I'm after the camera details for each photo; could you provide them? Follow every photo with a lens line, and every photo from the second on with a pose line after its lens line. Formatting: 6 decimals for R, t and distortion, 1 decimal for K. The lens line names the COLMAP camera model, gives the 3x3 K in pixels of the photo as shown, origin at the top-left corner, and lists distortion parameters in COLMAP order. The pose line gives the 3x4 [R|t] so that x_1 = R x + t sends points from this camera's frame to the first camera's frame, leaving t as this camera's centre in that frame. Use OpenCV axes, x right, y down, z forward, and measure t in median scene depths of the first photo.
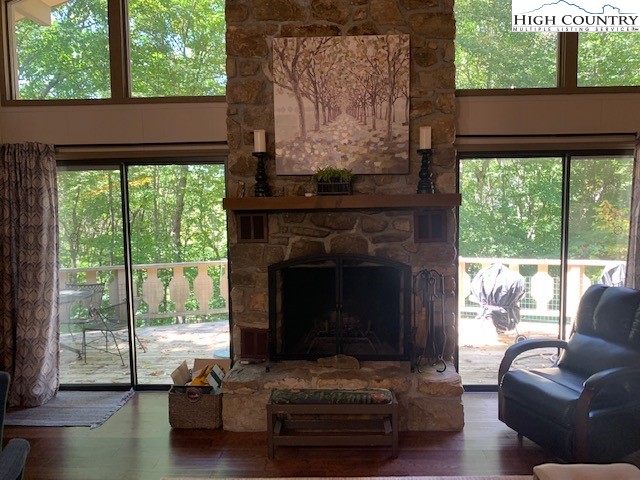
lens RADIAL K [[494.7, 0, 324.5], [0, 494.7, 219.6], [0, 0, 1]] dist [0.057887, -0.081558]
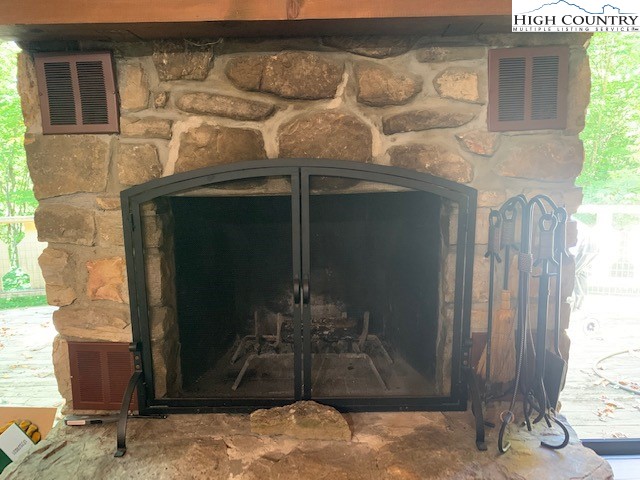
lens RADIAL K [[494.7, 0, 319.8], [0, 494.7, 239.9], [0, 0, 1]] dist [0.057887, -0.081558]
pose [[0.999321, -0.006952, 0.036182, 0.030513], [0.002784, 0.993478, 0.113989, 0.086829], [-0.036738, -0.113811, 0.992823, 0.590640]]
